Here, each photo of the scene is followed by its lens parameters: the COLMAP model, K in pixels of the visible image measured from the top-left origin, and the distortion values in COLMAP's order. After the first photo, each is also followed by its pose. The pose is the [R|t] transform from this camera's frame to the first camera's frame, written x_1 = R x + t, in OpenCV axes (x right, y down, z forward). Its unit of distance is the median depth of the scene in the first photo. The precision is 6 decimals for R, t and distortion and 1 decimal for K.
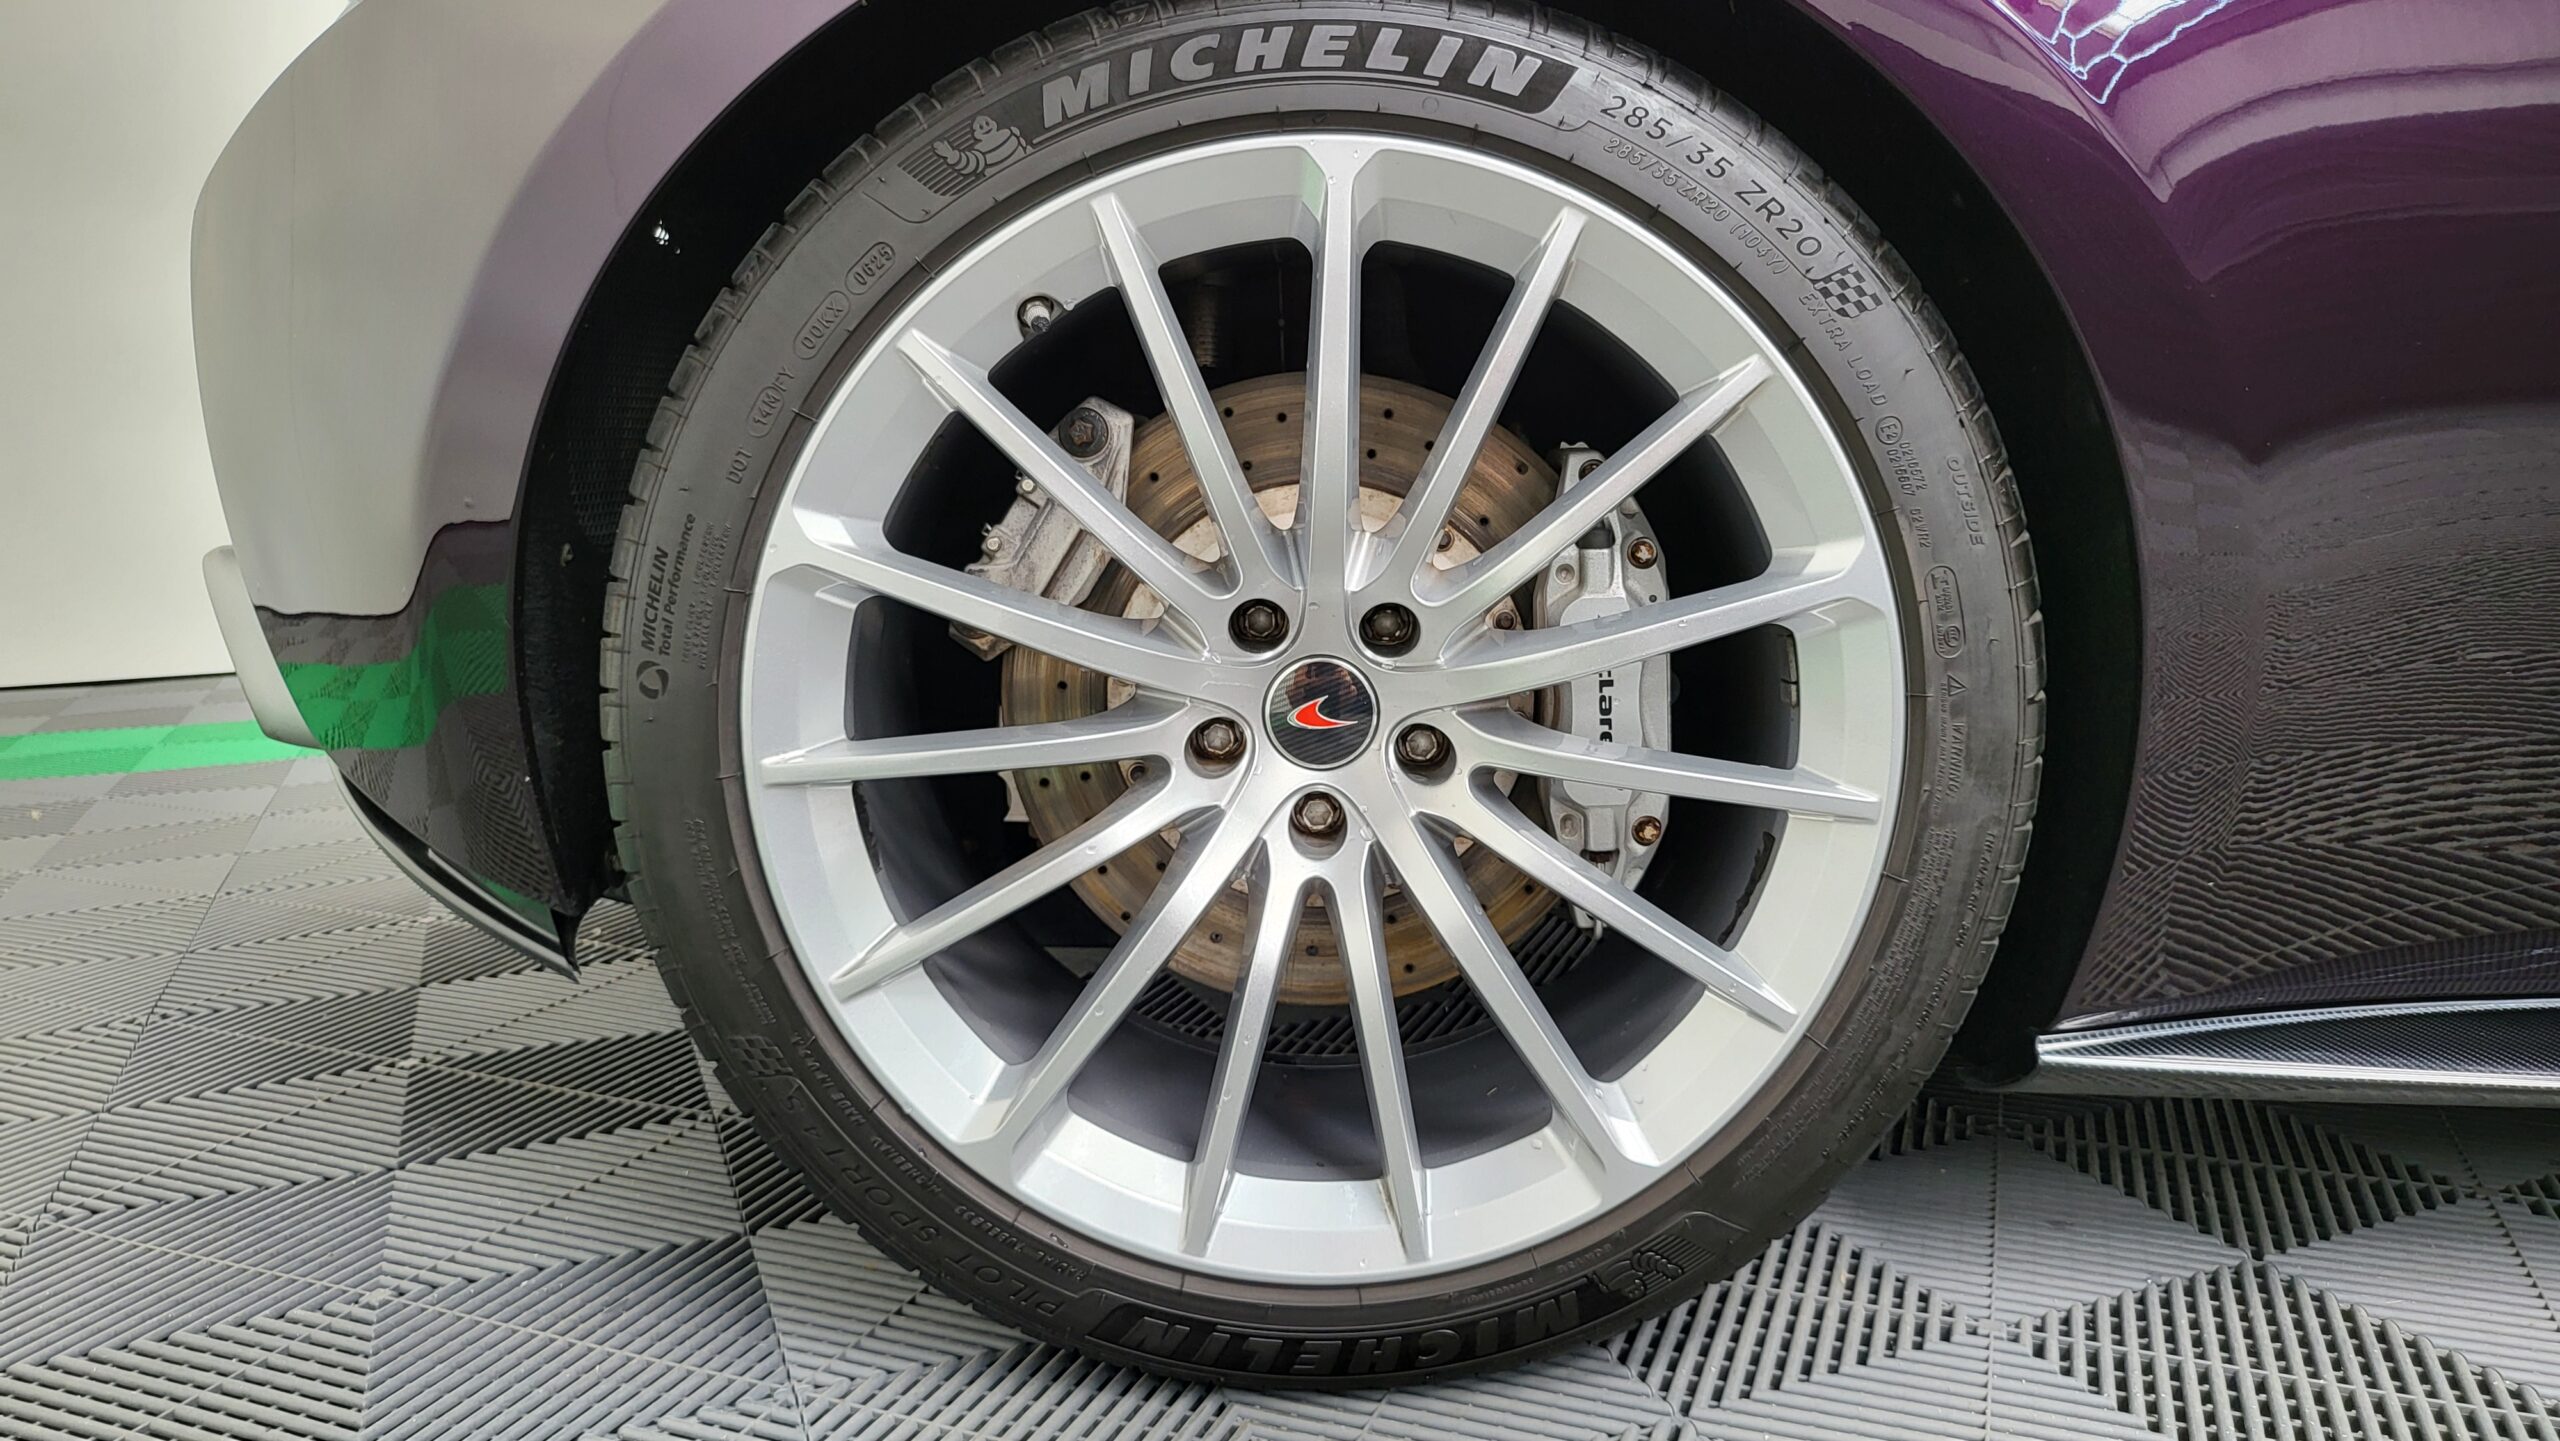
lens RADIAL K [[1853.5, 0, 1288.1], [0, 1853.5, 684.6], [0, 0, 1]] dist [0.000656, 0.003037]
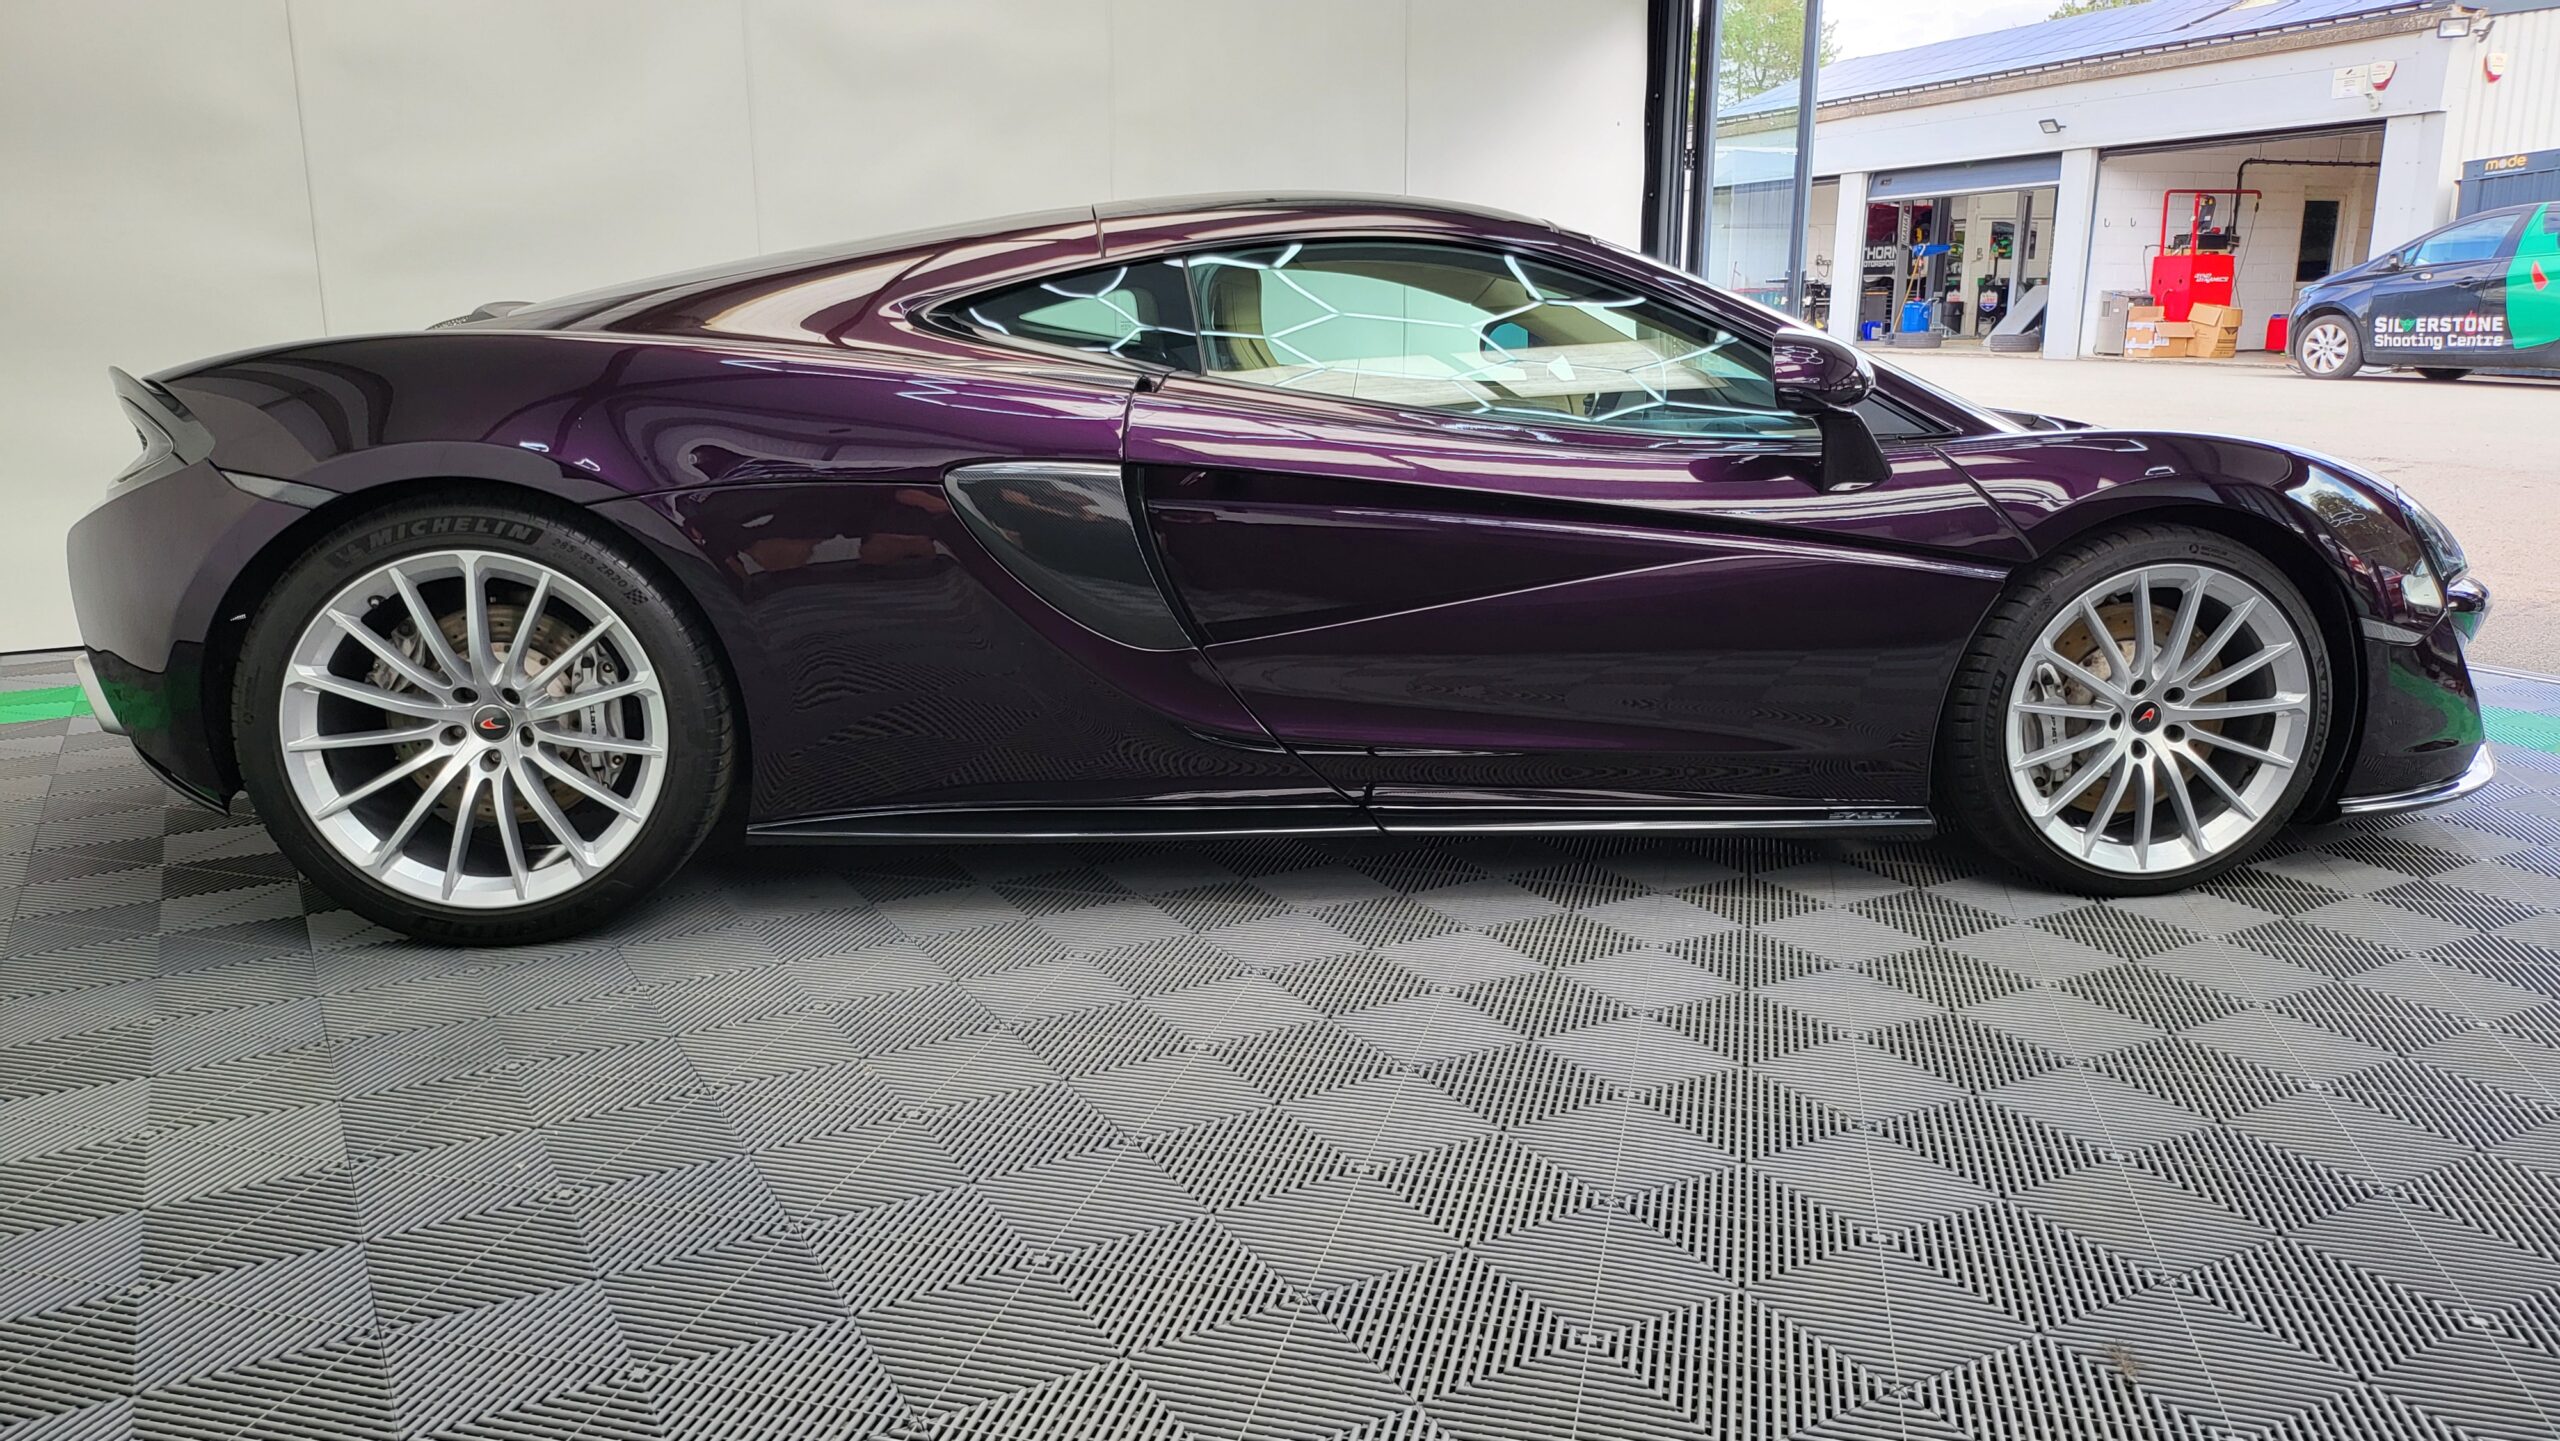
lens RADIAL K [[1823.3, 0, 1275.4], [0, 1823.3, 684.0], [0, 0, 1]] dist [0.088506, -0.133875]
pose [[0.992709, -0.009411, 0.120171, 0.955849], [0.002939, 0.998541, 0.053924, -0.213584], [-0.120503, -0.053177, 0.991288, -2.194204]]
